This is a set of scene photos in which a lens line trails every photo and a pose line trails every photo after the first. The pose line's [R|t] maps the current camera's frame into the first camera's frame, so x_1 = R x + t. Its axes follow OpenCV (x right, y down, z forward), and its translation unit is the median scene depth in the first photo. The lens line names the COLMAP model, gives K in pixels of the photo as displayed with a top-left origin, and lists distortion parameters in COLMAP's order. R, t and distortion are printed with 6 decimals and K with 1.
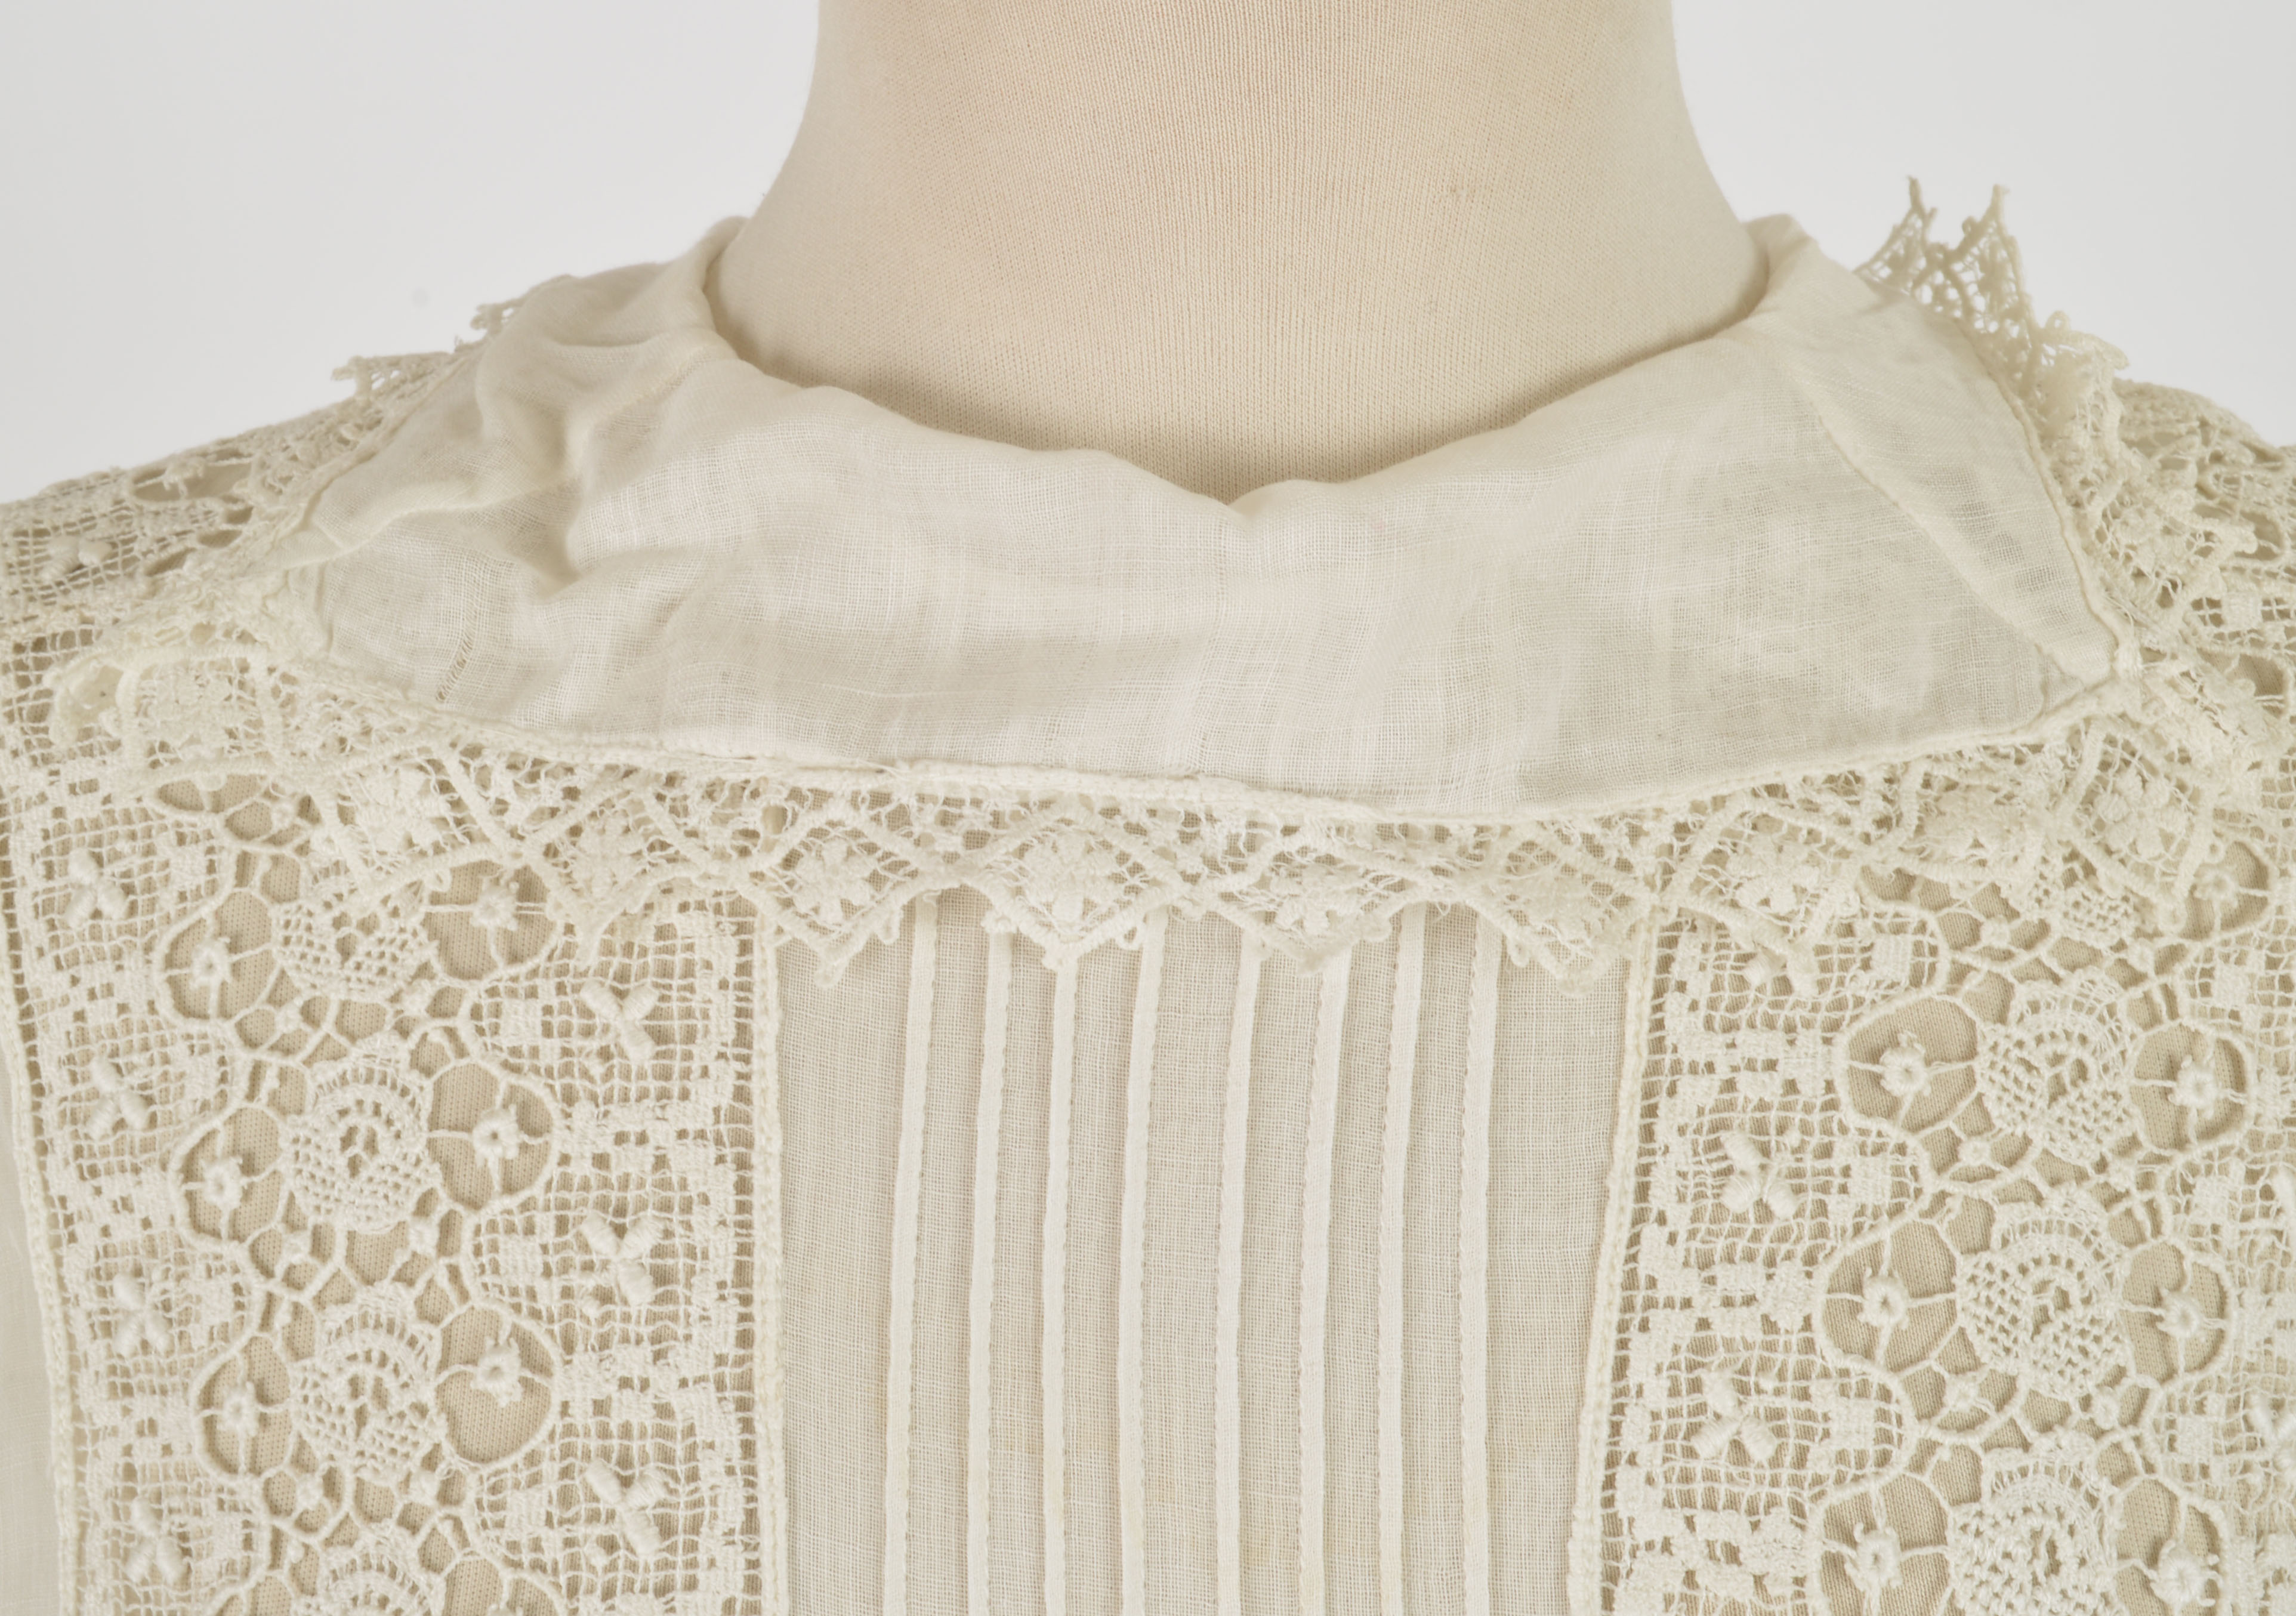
lens RADIAL K [[3575.2, 0, 1206.6], [0, 3575.2, 807.9], [0, 0, 1]] dist [-0.024981, -0.026923]
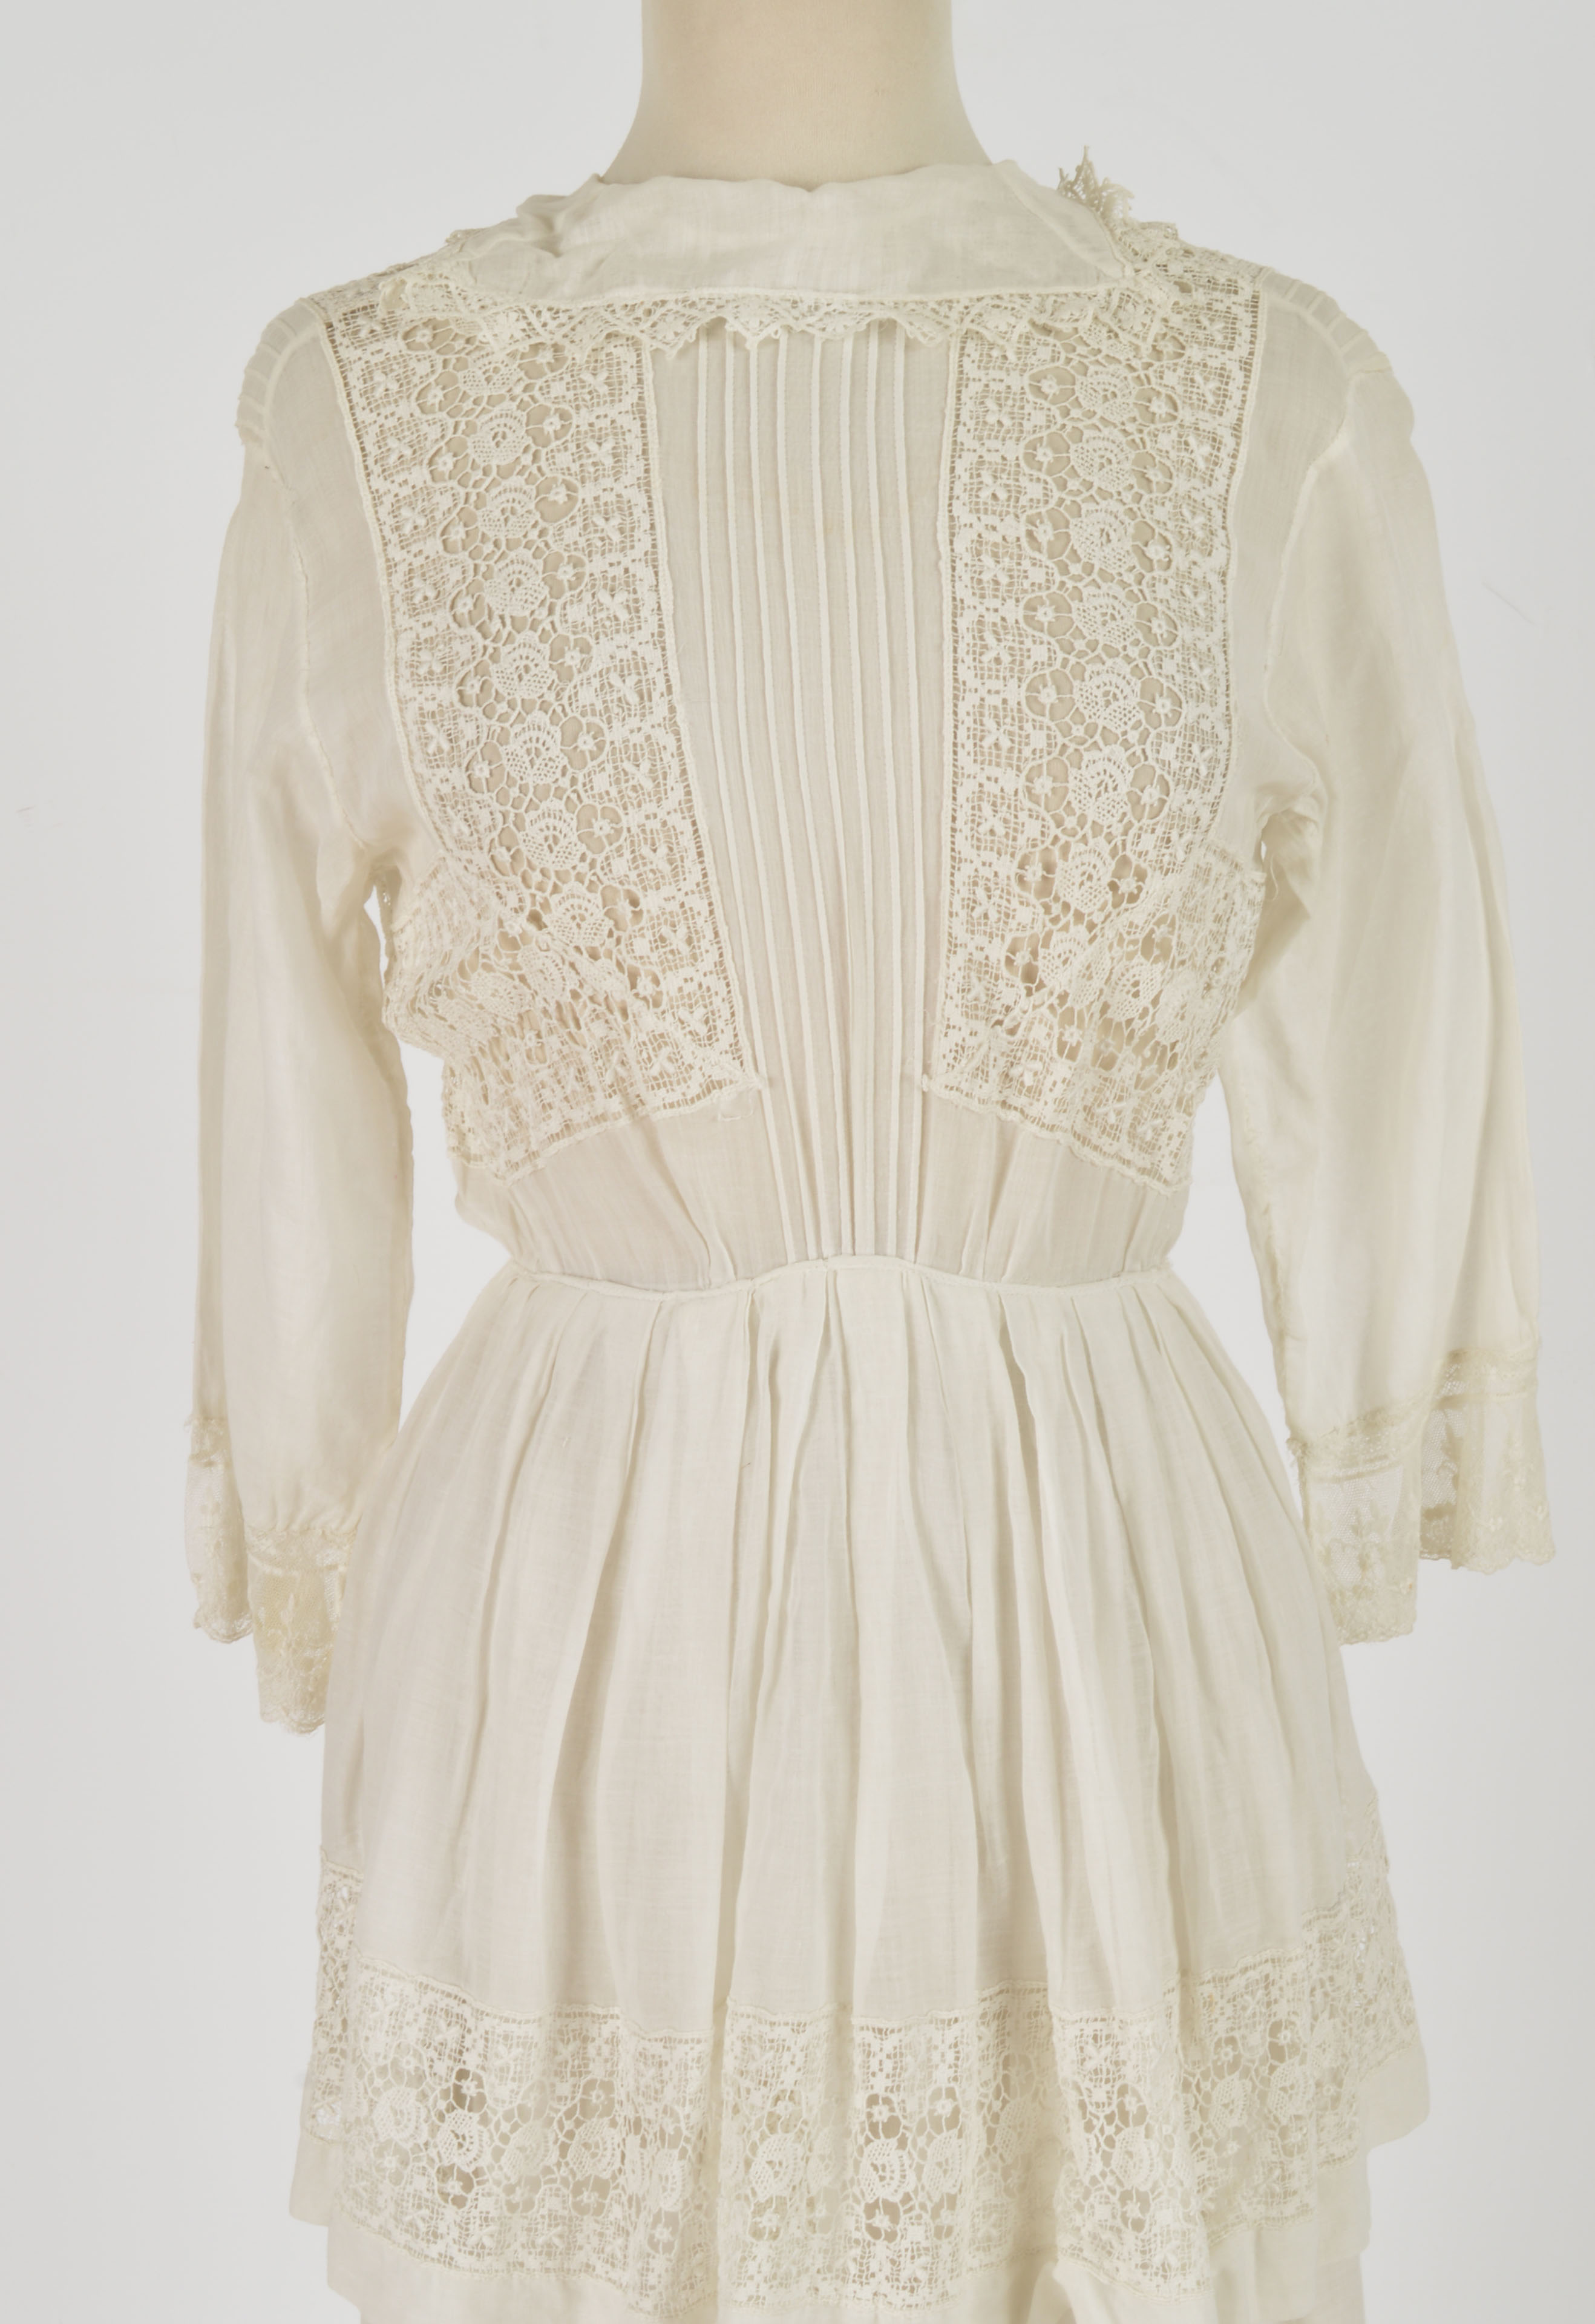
lens RADIAL K [[3550.7, 0, 796.4], [0, 3550.7, 1274.9], [0, 0, 1]] dist [-0.035393, -0.038597]
pose [[0.998706, -0.036547, 0.035360, -0.131215], [0.040982, 0.990112, -0.134163, 1.150835], [-0.030107, 0.135438, 0.990328, -1.696112]]
